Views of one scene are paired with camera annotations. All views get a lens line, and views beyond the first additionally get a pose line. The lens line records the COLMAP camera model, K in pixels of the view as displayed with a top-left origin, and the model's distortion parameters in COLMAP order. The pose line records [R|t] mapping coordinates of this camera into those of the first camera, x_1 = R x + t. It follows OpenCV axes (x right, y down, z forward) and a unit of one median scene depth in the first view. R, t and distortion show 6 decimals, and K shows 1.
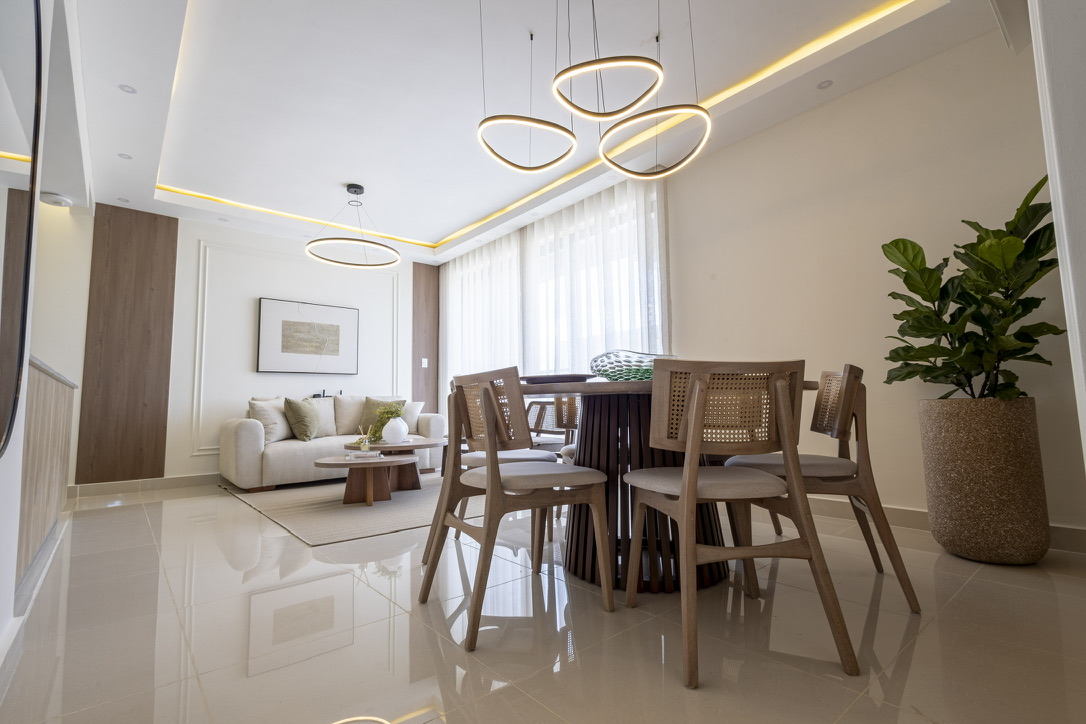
lens RADIAL K [[508.0, 0, 543.0], [0, 508.0, 362.0], [0, 0, 1]] dist [0.018911, -0.008828]
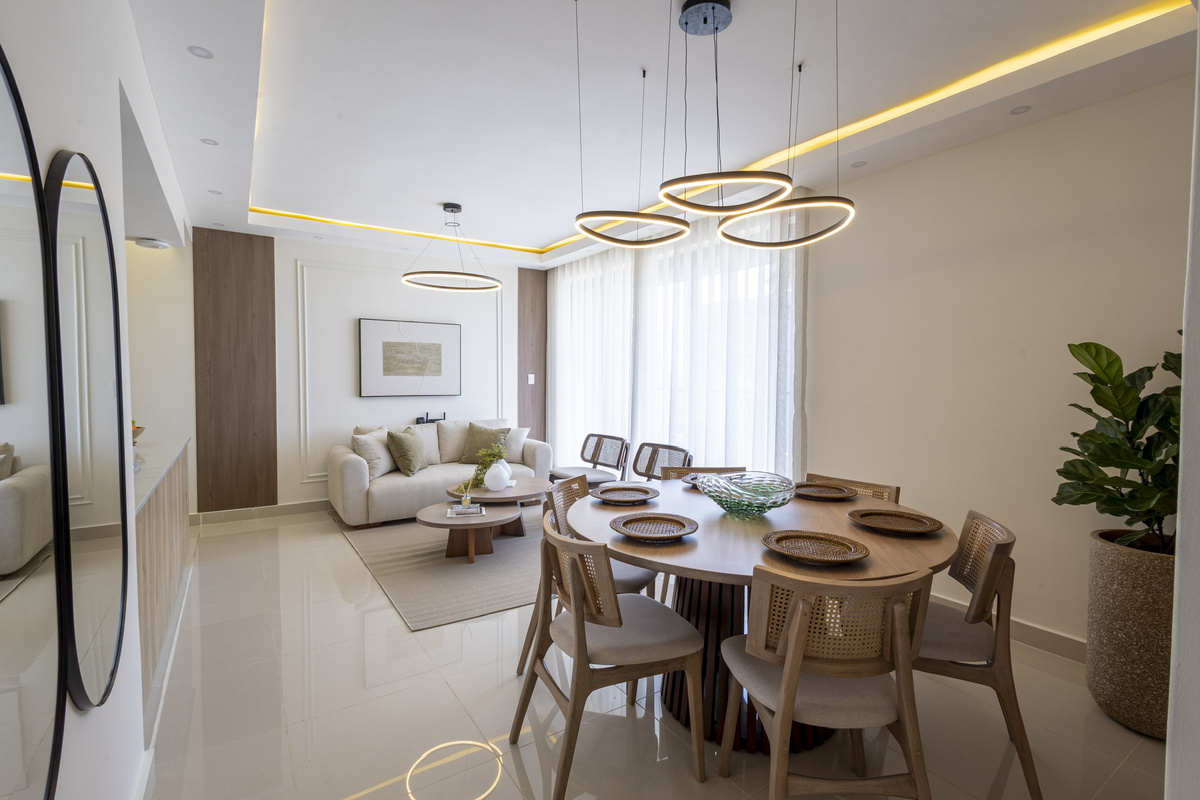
lens RADIAL K [[561.3, 0, 600.0], [0, 561.3, 400.0], [0, 0, 1]] dist [0.018911, -0.008828]
pose [[0.992587, 0.028736, -0.118090, 0.018727], [-0.012535, 0.990669, 0.135710, -0.143007], [0.120888, -0.133224, 0.983686, 0.007711]]
